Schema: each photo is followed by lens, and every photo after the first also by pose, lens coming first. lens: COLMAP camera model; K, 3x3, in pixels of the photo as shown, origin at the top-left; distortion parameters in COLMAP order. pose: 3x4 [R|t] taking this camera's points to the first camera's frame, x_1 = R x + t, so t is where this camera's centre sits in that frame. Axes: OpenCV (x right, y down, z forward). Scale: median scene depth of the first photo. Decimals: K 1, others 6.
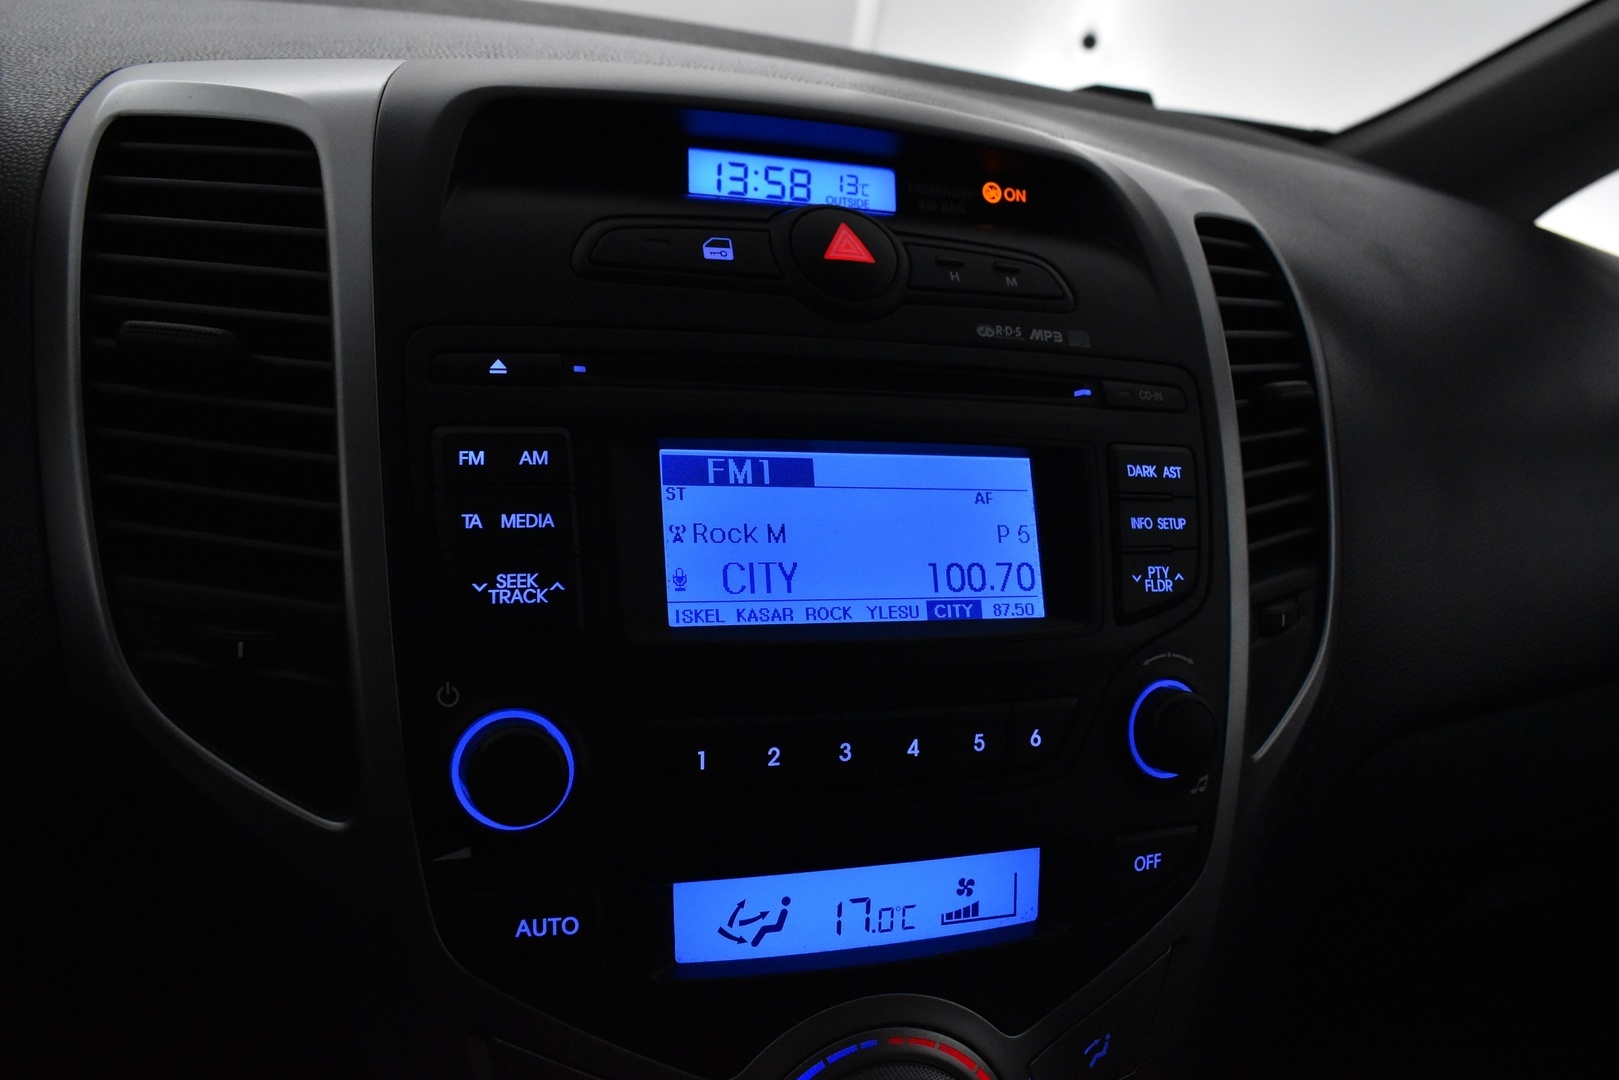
lens RADIAL K [[1223.8, 0, 776.6], [0, 1223.8, 536.8], [0, 0, 1]] dist [-0.099949, 0.008087]
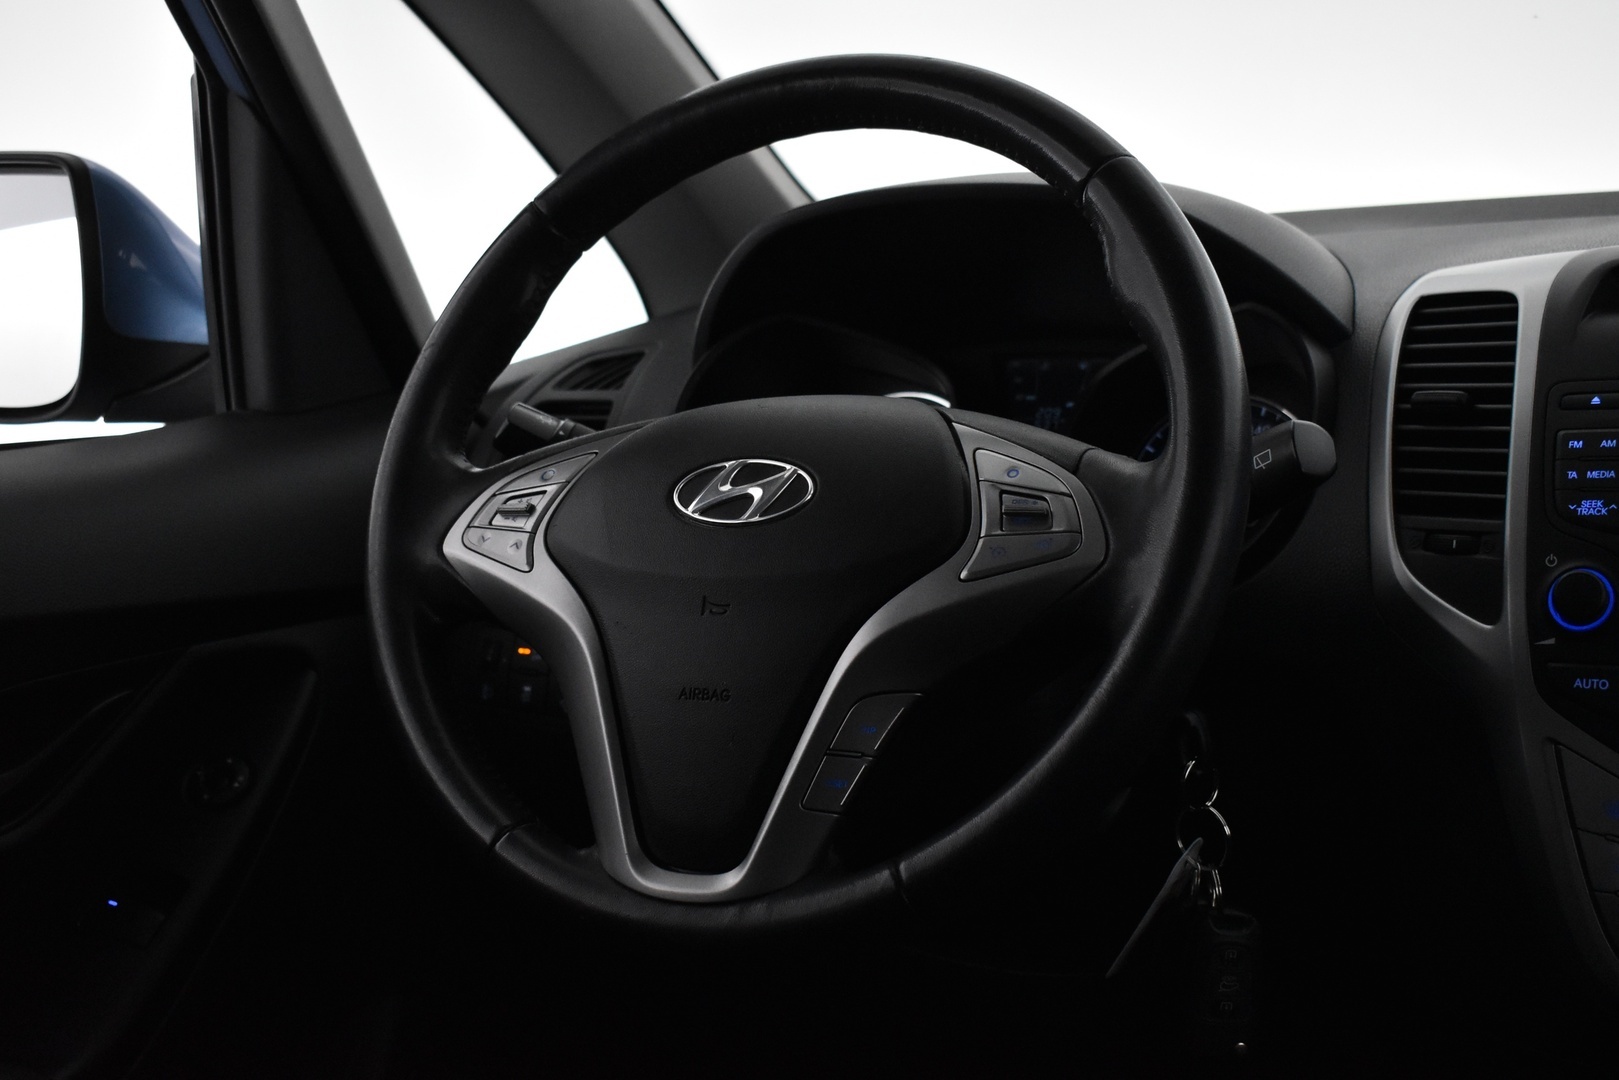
lens RADIAL K [[2067.0, 0, 809.5], [0, 2067.0, 540.0], [0, 0, 1]] dist [-0.075129, -0.004472]
pose [[0.680105, -0.038315, -0.732112, 1.164334], [-0.152140, 0.969516, -0.192073, 0.803182], [0.717154, 0.242013, 0.653544, -1.758389]]
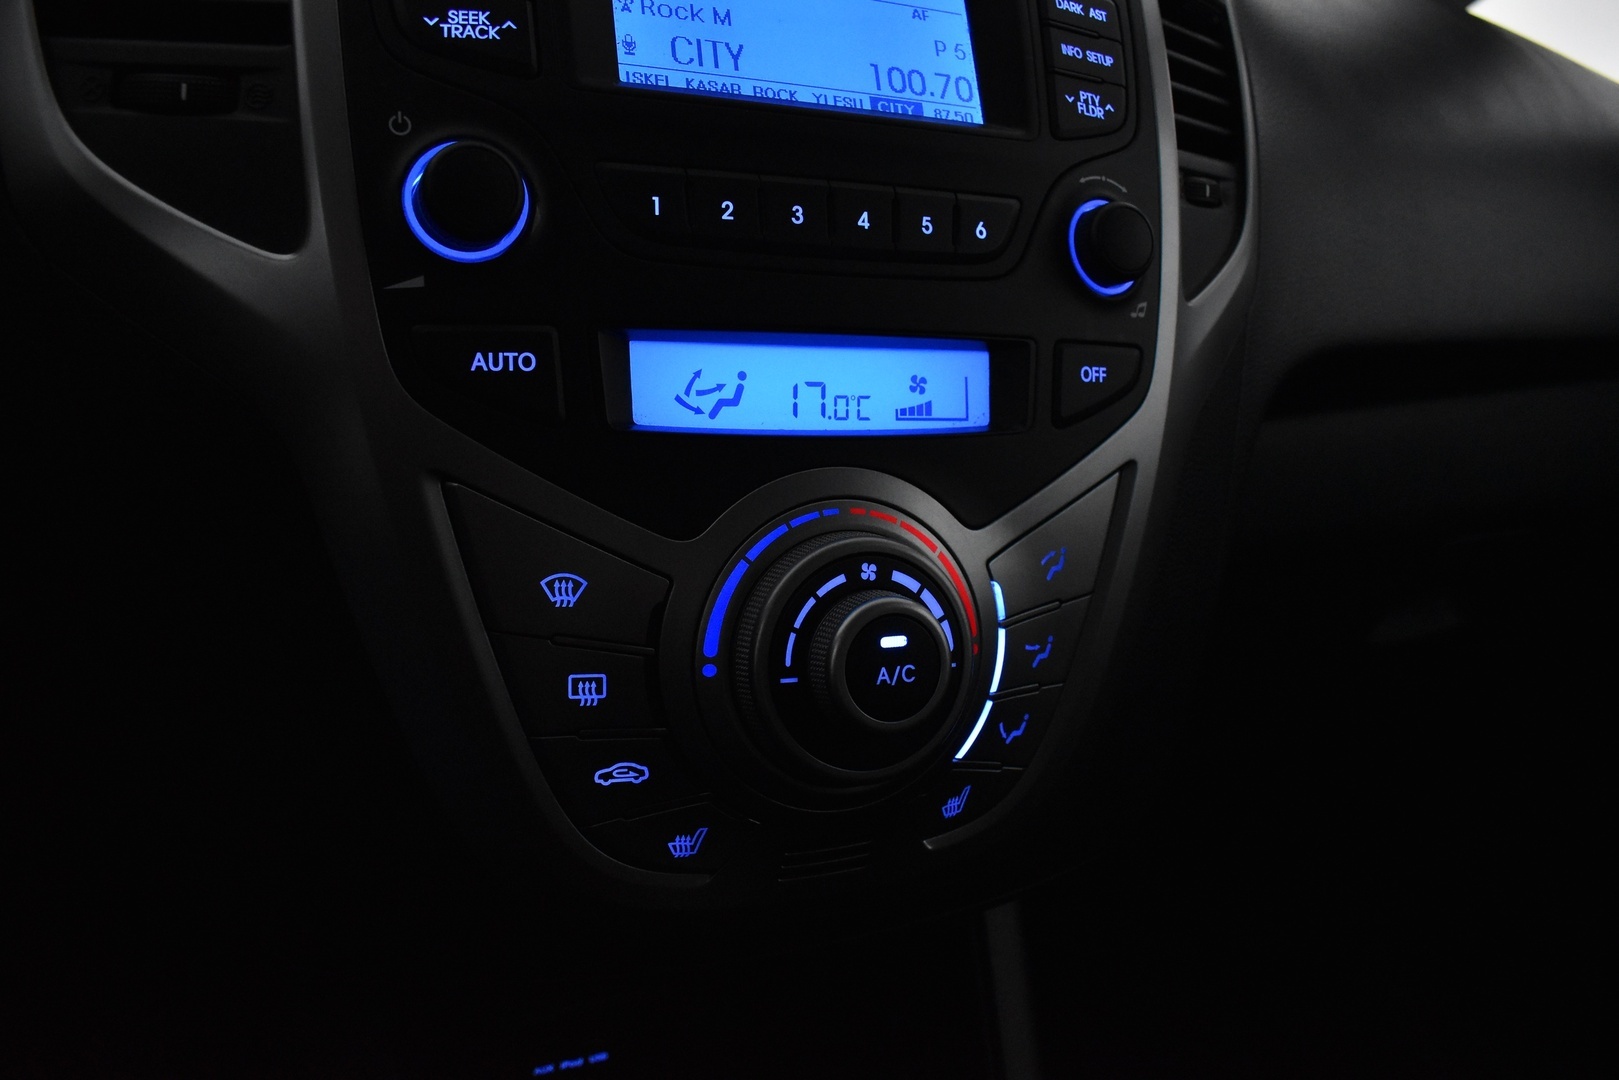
lens RADIAL K [[1223.8, 0, 776.6], [0, 1223.8, 536.8], [0, 0, 1]] dist [-0.099949, 0.008087]
pose [[0.996447, -0.029872, 0.078746, -0.045995], [0.029022, 0.999508, 0.011912, 0.414054], [-0.079063, -0.009585, 0.996824, -0.001629]]
